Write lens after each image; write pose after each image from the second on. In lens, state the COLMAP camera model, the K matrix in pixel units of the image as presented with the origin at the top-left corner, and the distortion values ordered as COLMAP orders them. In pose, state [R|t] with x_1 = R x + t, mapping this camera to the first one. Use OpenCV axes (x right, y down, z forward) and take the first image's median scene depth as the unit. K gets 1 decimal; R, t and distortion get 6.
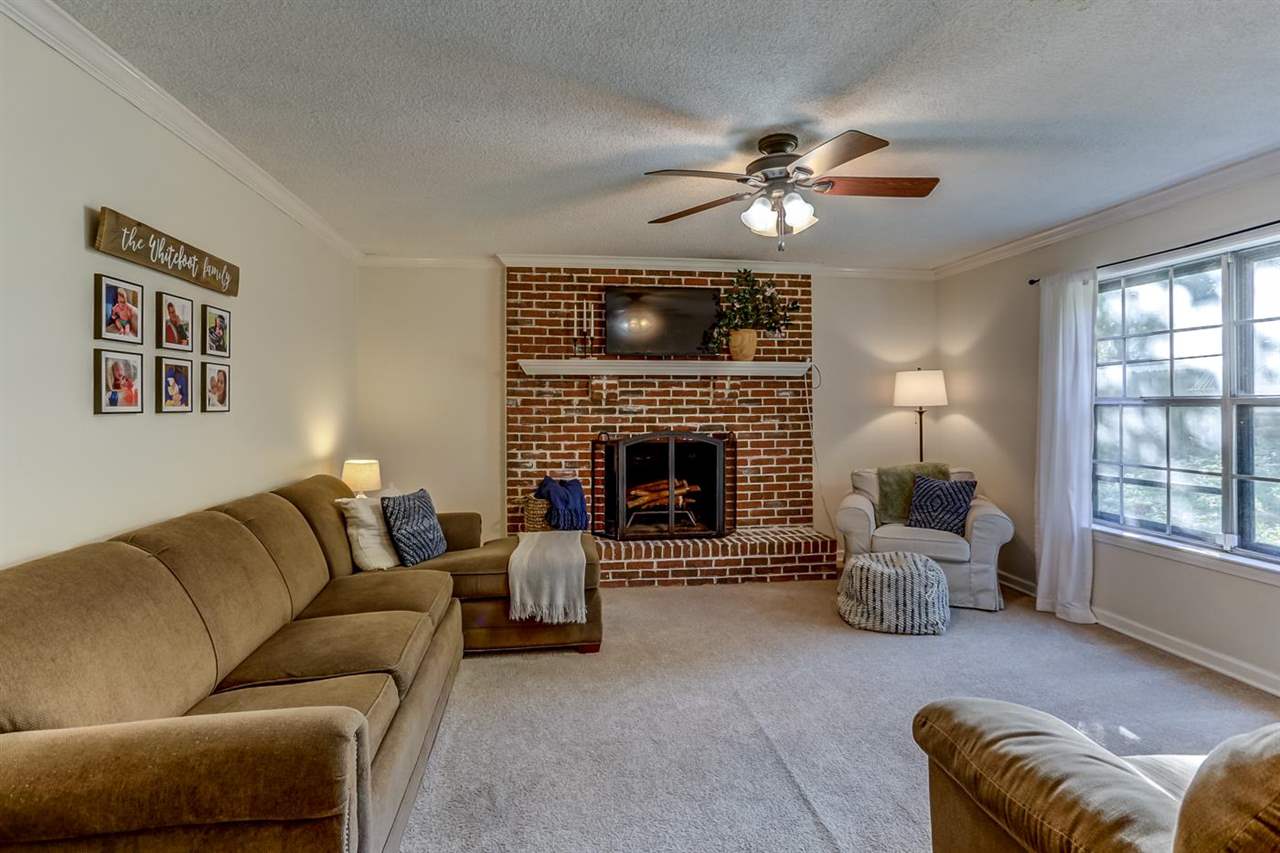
lens RADIAL K [[641.5, 0, 640.0], [0, 641.5, 426.5], [0, 0, 1]] dist [-0.065452, 0.047737]
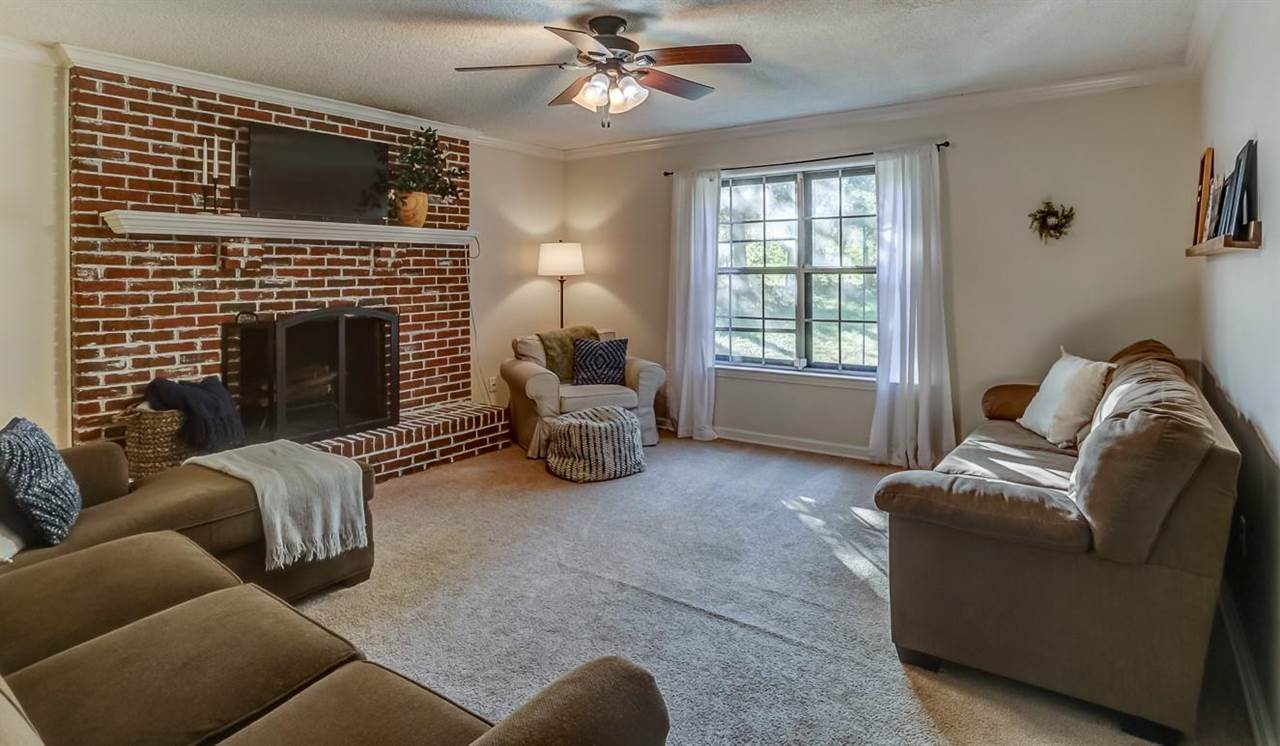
lens RADIAL K [[670.8, 0, 640.8], [0, 670.8, 300.5], [0, 0, 1]] dist [-0.057151, 0.039567]
pose [[0.683731, -0.032585, 0.729006, -0.305764], [0.029398, 0.999422, 0.017100, -0.004337], [-0.729141, 0.009739, 0.684294, 0.115154]]
